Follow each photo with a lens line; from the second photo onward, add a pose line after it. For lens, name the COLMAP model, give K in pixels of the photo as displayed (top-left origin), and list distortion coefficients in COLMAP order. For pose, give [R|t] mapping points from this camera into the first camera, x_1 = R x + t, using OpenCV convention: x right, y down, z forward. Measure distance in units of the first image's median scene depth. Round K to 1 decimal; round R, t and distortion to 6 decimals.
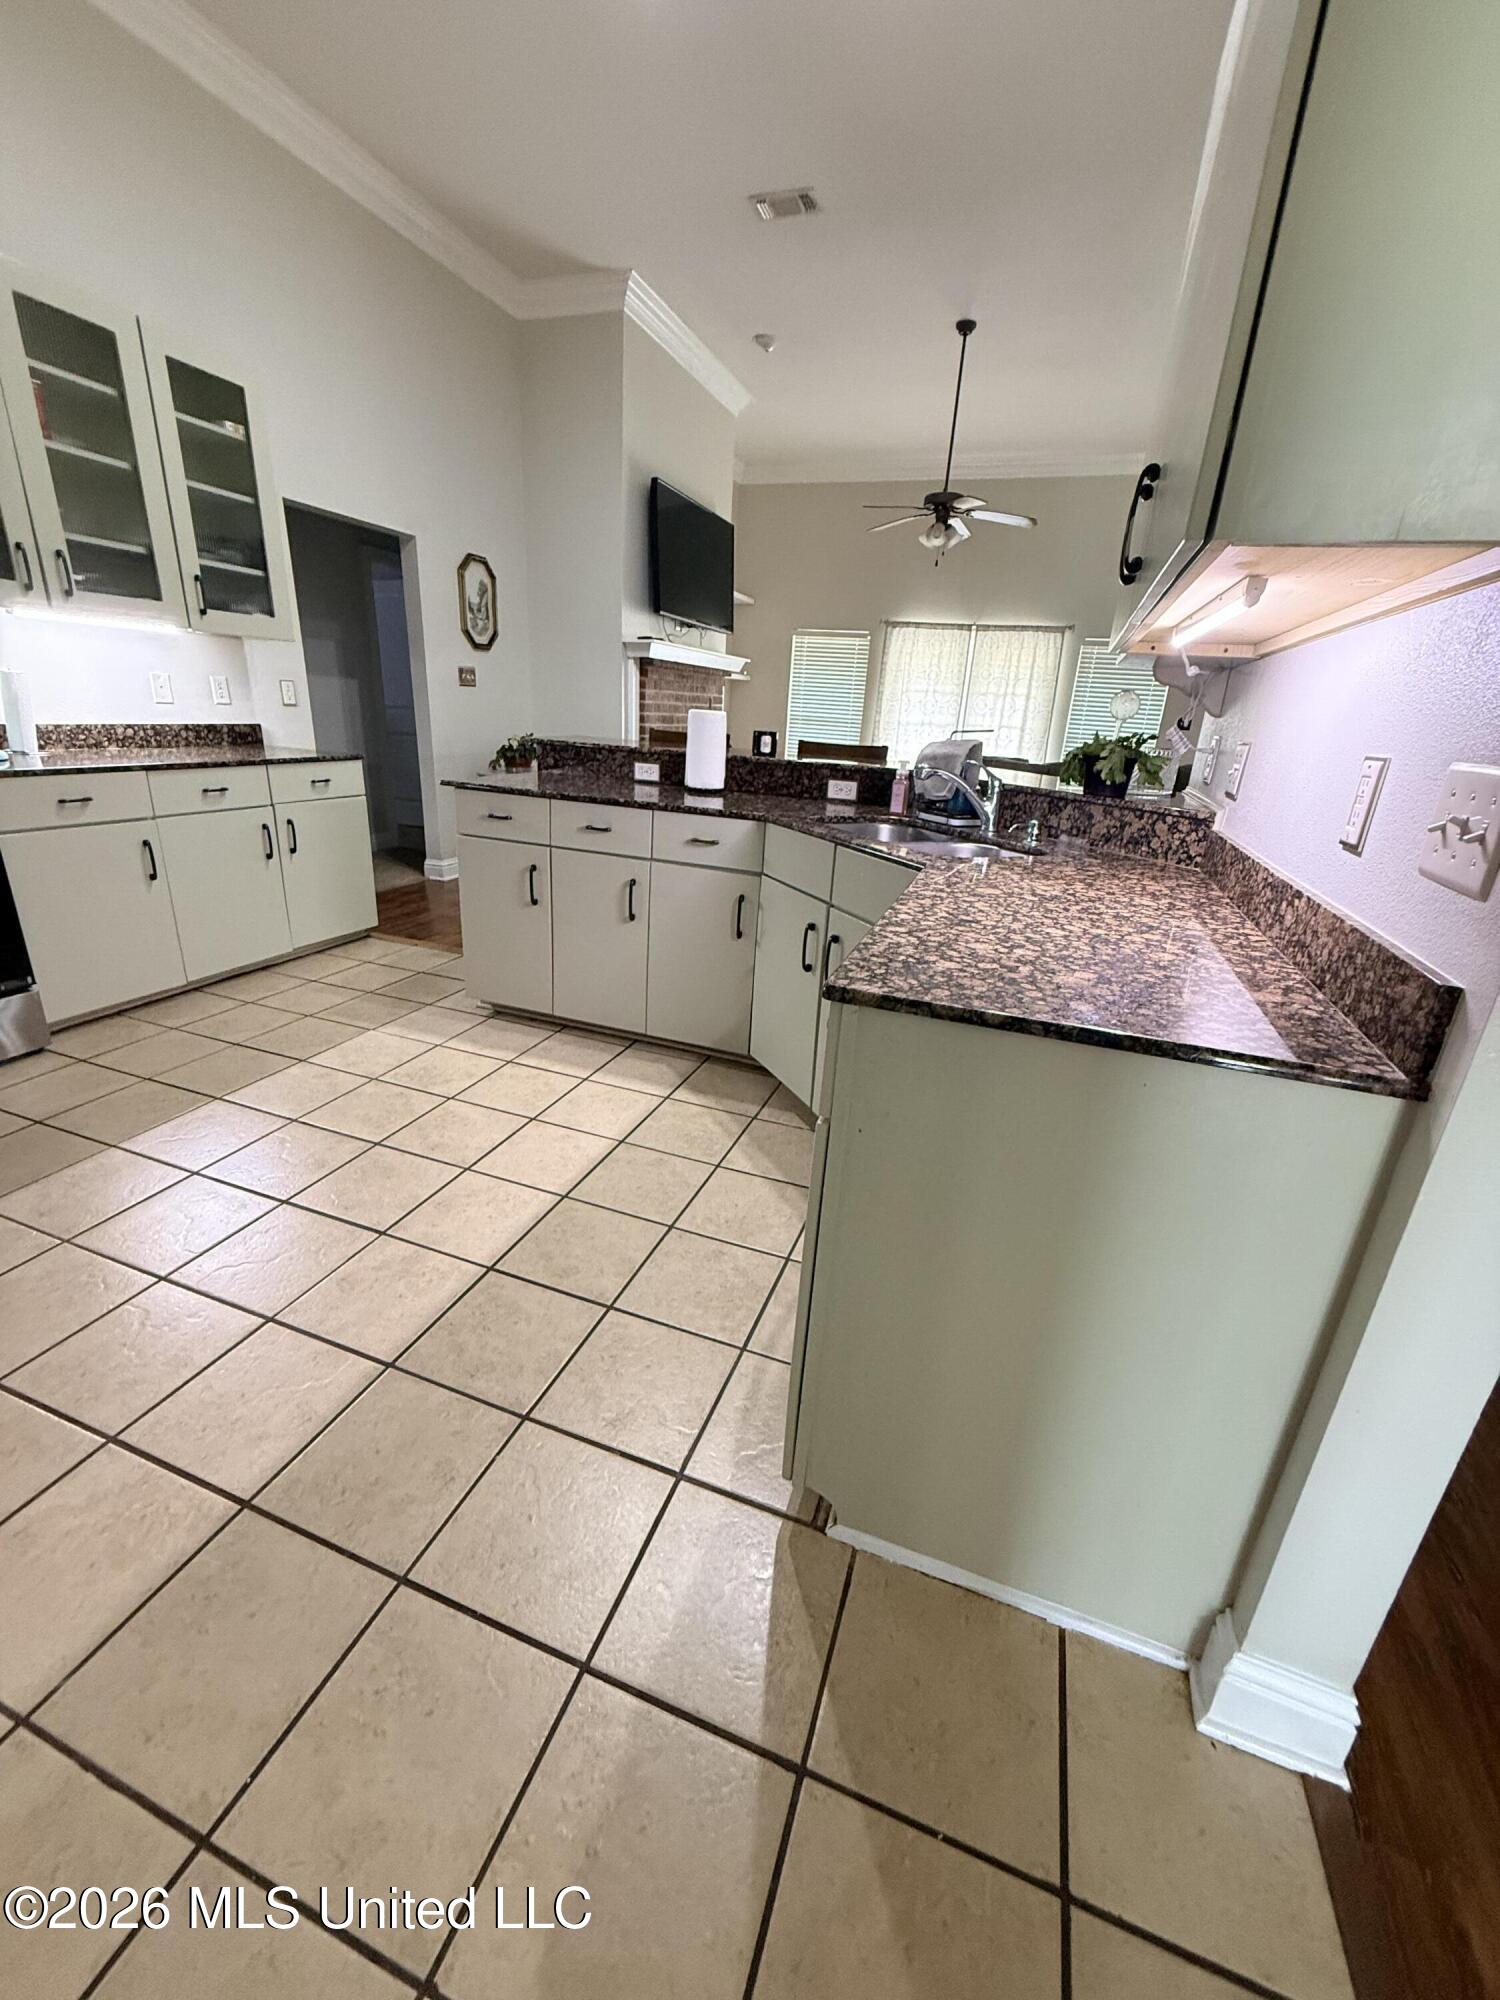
lens RADIAL K [[798.4, 0, 752.1], [0, 798.4, 993.5], [0, 0, 1]] dist [-0.000155, 0.000642]
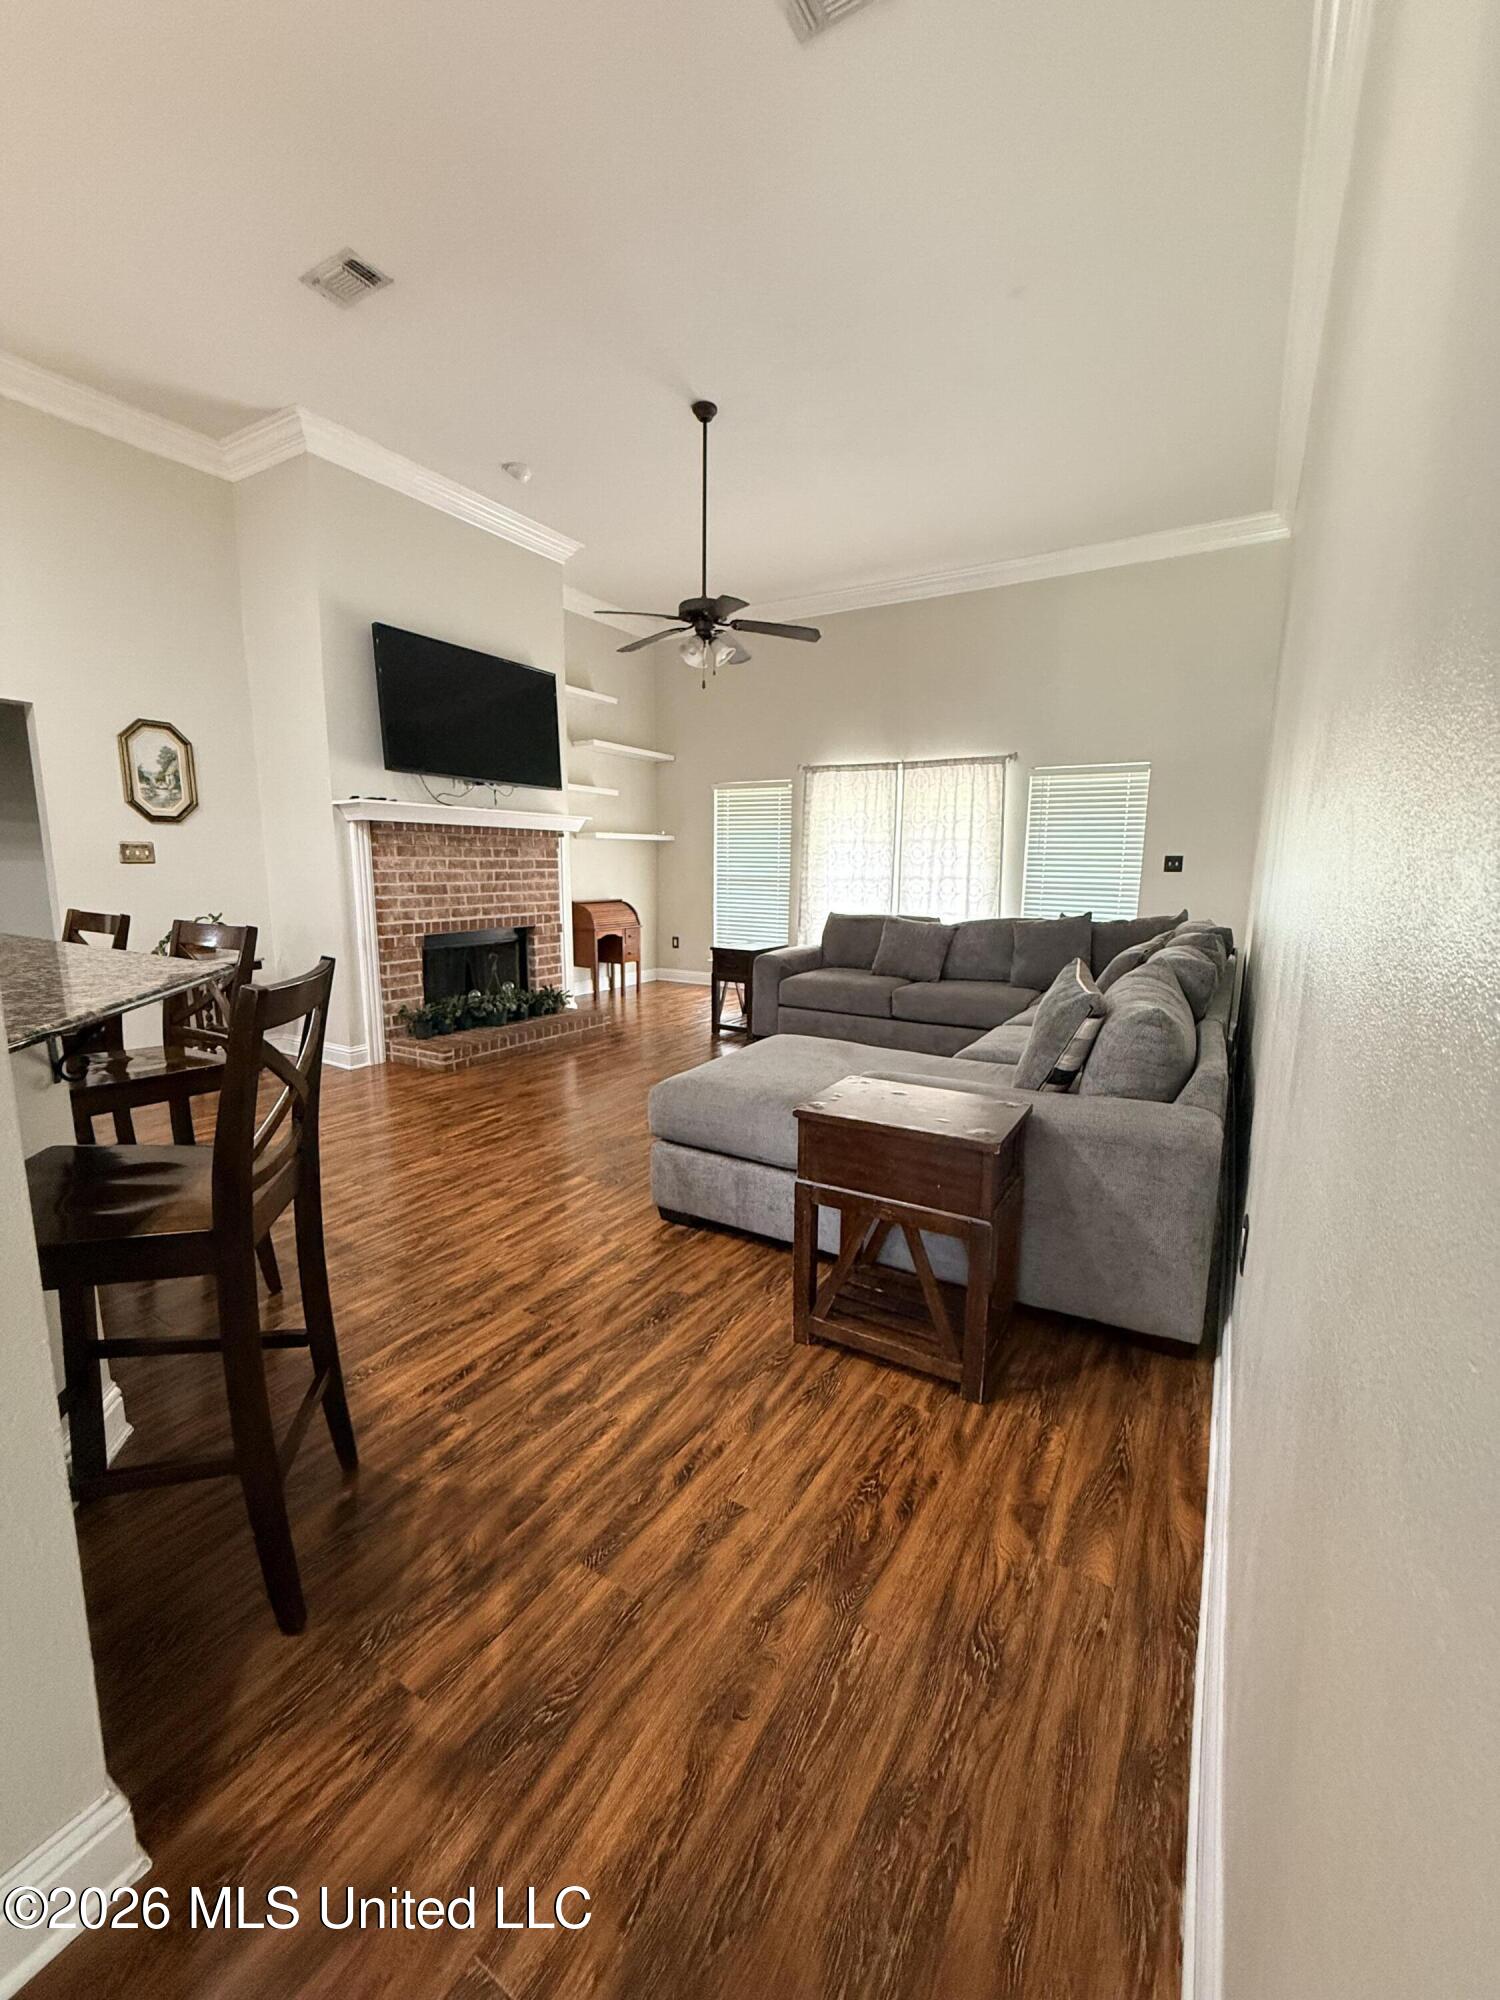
lens RADIAL K [[798.4, 0, 747.0], [0, 798.4, 986.8], [0, 0, 1]] dist [-0.000155, 0.000642]
pose [[0.980103, -0.016939, -0.197765, 0.599222], [-0.022165, 0.980780, -0.193853, -0.142953], [0.197248, 0.194379, 0.960890, 0.453865]]
